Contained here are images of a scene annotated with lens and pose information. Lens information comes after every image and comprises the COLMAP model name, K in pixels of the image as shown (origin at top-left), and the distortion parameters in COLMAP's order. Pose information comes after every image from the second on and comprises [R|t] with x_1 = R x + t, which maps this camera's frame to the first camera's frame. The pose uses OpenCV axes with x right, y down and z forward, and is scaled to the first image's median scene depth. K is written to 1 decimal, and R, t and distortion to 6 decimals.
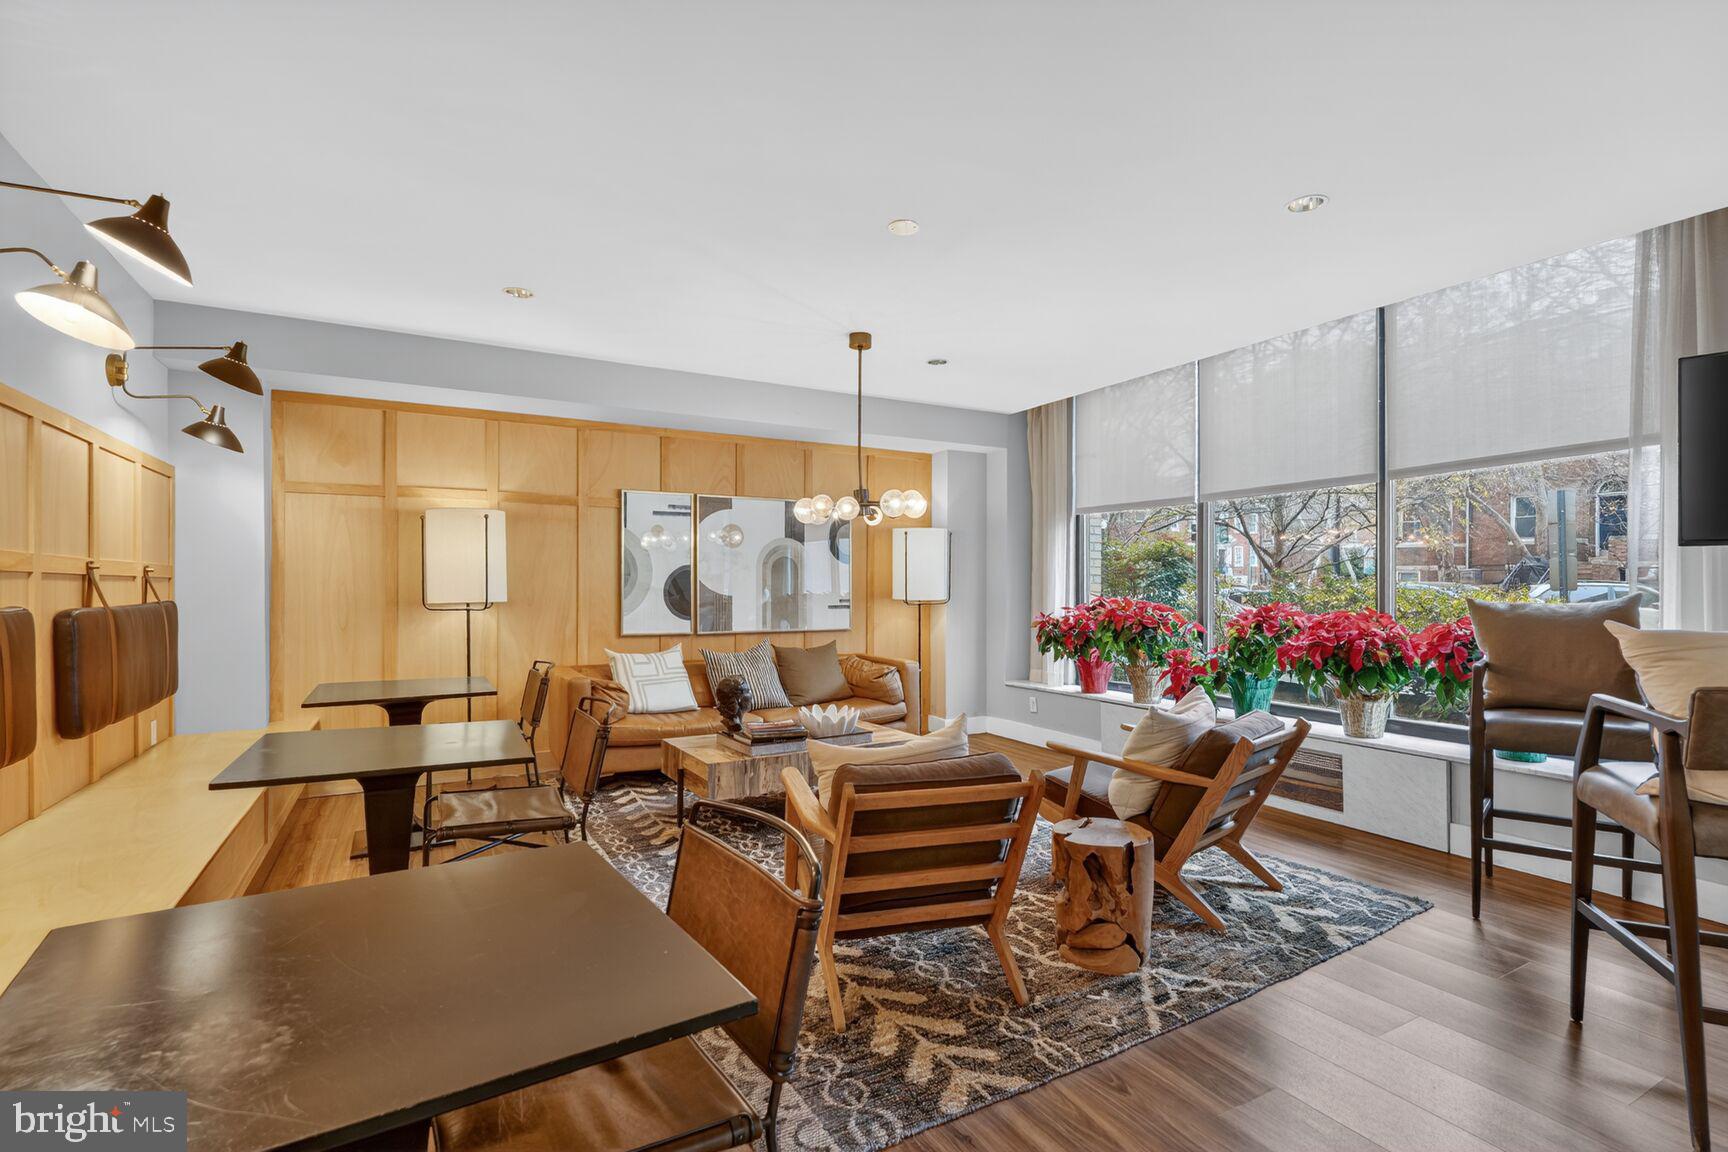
lens RADIAL K [[764.0, 0, 861.6], [0, 764.0, 571.2], [0, 0, 1]] dist [0.001363, -0.000201]
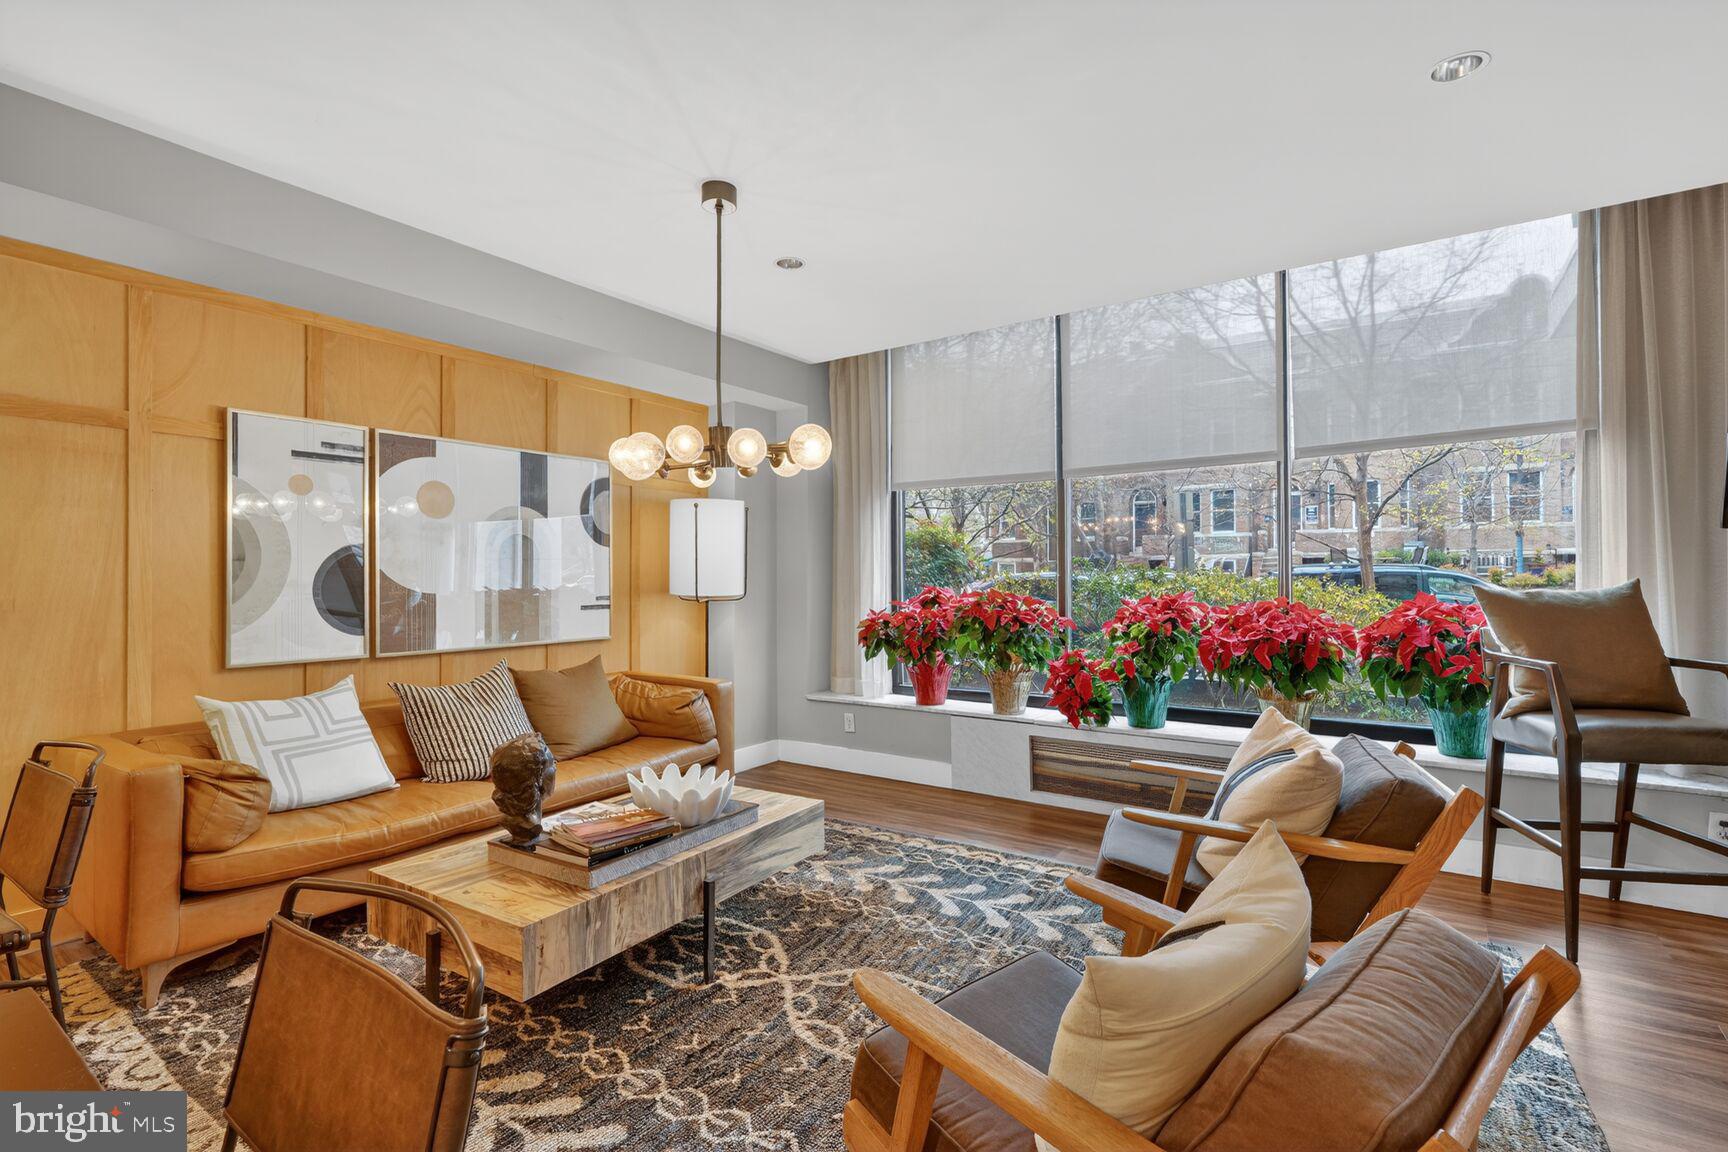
lens RADIAL K [[786.6, 0, 862.0], [0, 786.6, 565.5], [0, 0, 1]] dist [0.001001, 0.000163]
pose [[0.900991, 0.000941, 0.433836, -0.141203], [-0.002682, 0.999991, 0.003403, 0.005581], [-0.433829, -0.004229, 0.900986, 0.271442]]
